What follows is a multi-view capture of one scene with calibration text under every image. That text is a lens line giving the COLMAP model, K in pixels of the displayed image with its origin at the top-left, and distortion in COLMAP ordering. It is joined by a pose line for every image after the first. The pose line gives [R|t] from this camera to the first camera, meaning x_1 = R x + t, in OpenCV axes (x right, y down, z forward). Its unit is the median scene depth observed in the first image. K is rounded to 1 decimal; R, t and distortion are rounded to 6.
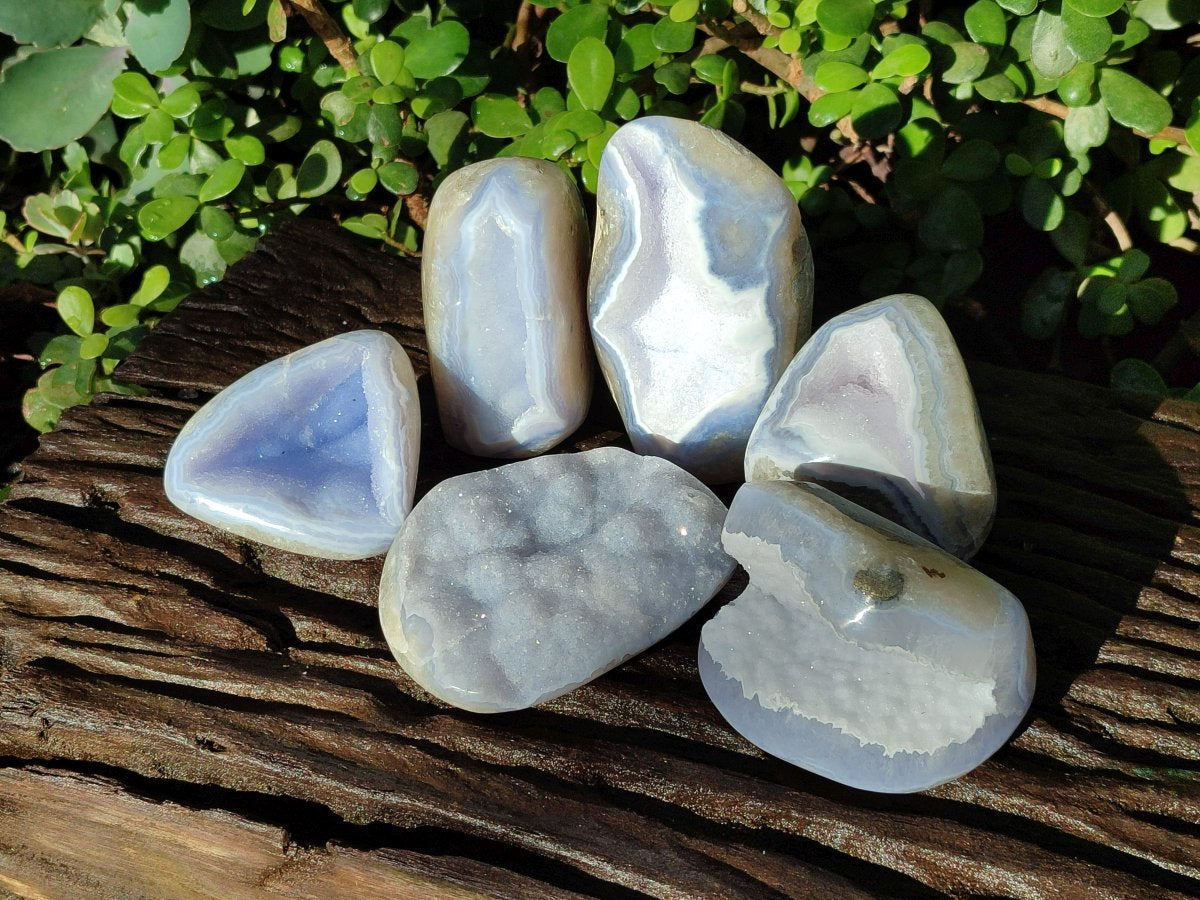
lens RADIAL K [[1773.7, 0, 600.0], [0, 1773.7, 450.0], [0, 0, 1]] dist [0.271595, -0.047733]
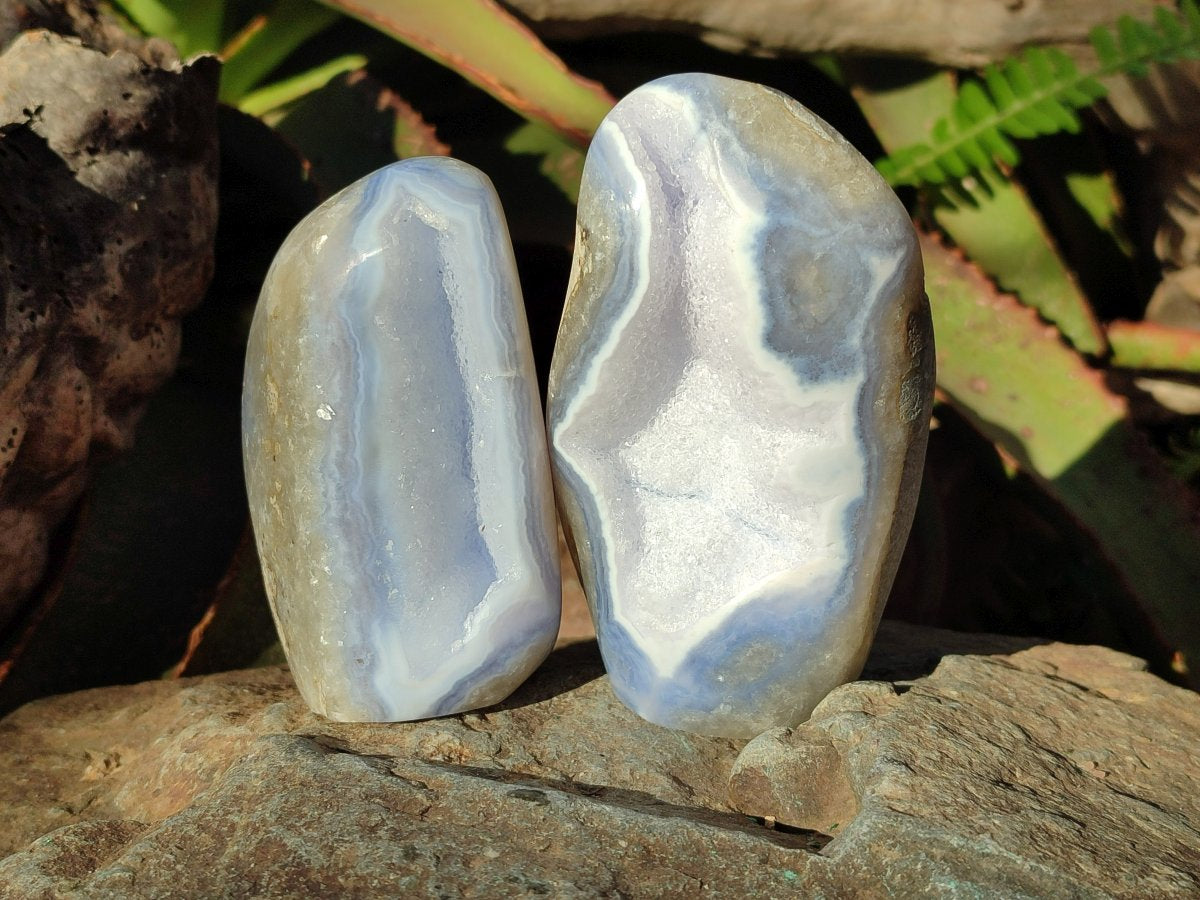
lens RADIAL K [[1773.7, 0, 600.0], [0, 1773.7, 450.0], [0, 0, 1]] dist [0.271595, -0.047733]
pose [[0.996803, 0.079552, 0.007455, 0.007666], [-0.076793, 0.979628, -0.185557, 0.042762], [-0.022064, 0.184391, 0.982605, 0.444504]]
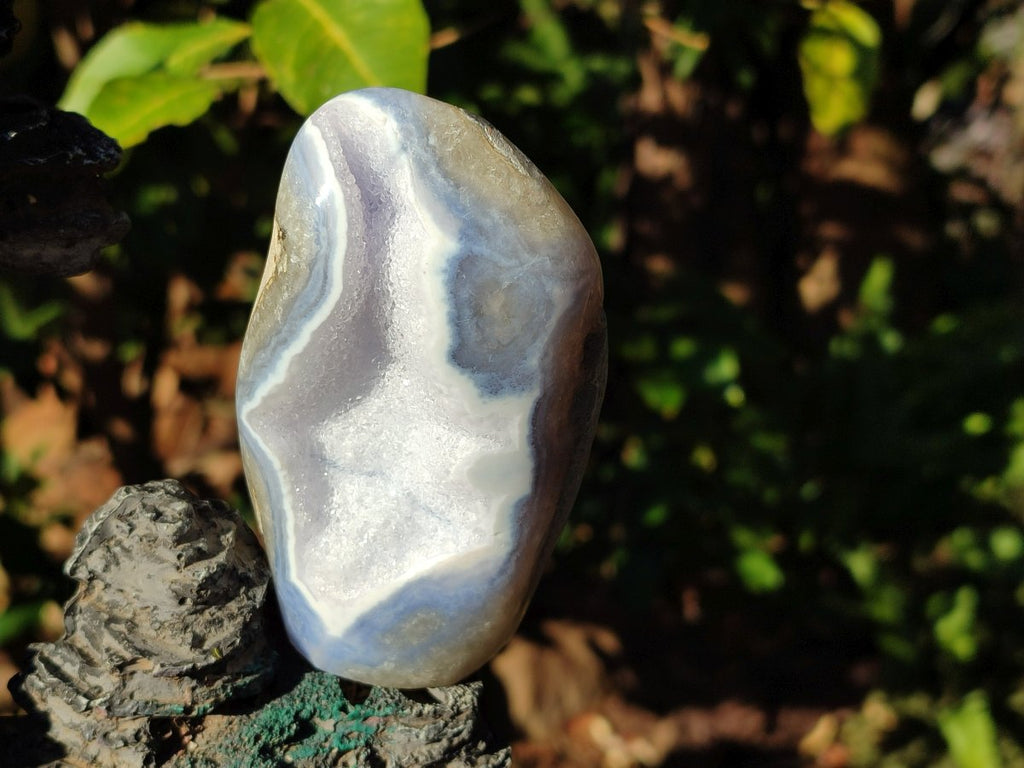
lens RADIAL K [[1513.6, 0, 512.0], [0, 1513.6, 384.0], [0, 0, 1]] dist [0.271595, -0.047733]
pose [[0.979002, 0.144222, 0.144067, 0.010497], [-0.134815, 0.988170, -0.073104, -0.057865], [-0.152906, 0.052146, 0.986864, 0.494641]]
